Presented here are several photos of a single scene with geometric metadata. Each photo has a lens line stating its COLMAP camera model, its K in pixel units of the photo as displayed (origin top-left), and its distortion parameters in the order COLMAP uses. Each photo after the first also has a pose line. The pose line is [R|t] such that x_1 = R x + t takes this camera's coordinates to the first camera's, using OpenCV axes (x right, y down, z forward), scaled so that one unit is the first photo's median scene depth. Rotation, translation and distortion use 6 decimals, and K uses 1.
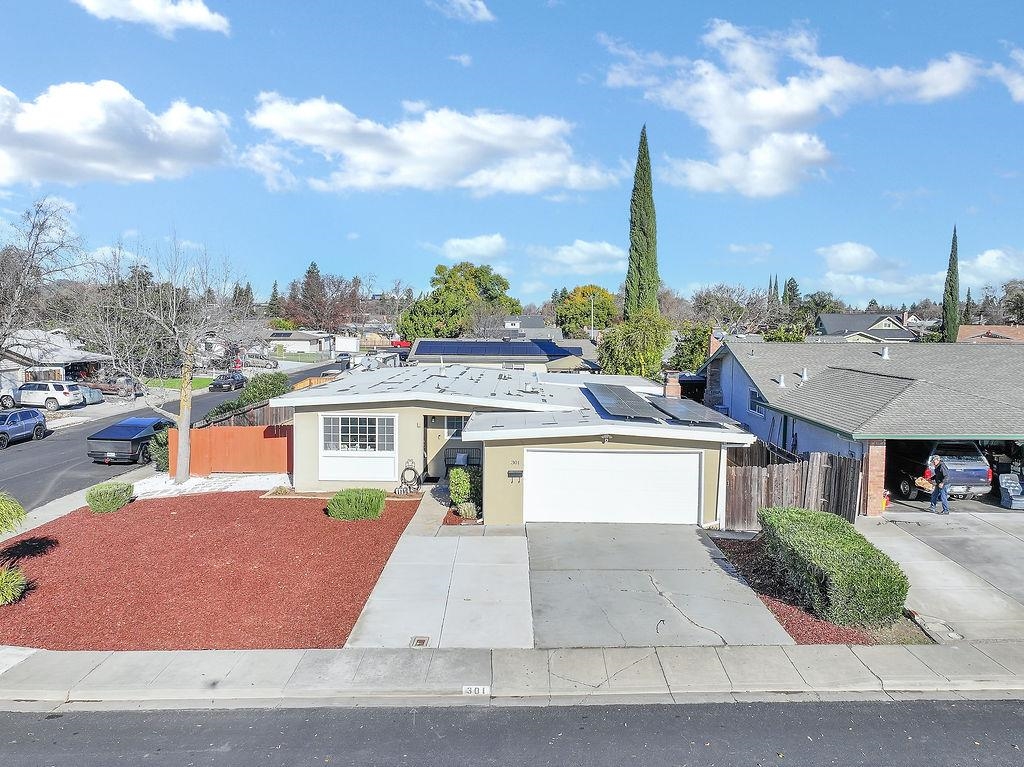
lens RADIAL K [[739.8, 0, 515.4], [0, 739.8, 382.4], [0, 0, 1]] dist [-0.001089, 0.009725]
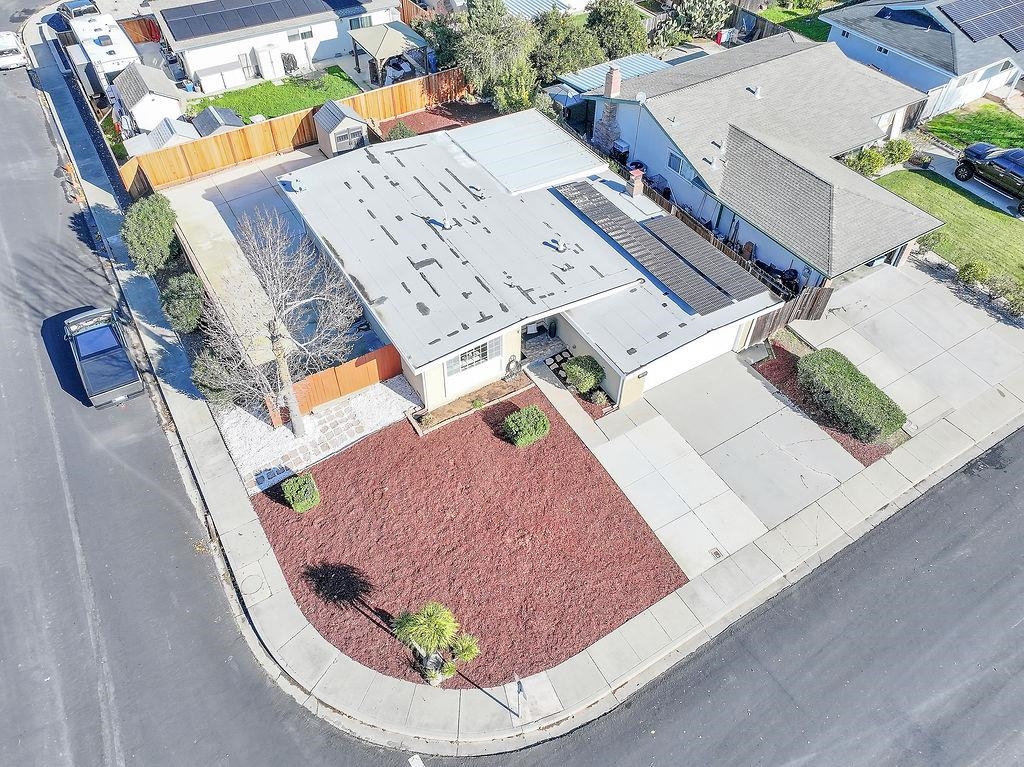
lens RADIAL K [[739.8, 0, 509.7], [0, 739.8, 381.3], [0, 0, 1]] dist [-0.001089, 0.009725]
pose [[0.848920, -0.388880, 0.357920, -0.702163], [0.045840, 0.728834, 0.683154, -0.812656], [-0.526529, -0.563536, 0.636549, 0.250876]]
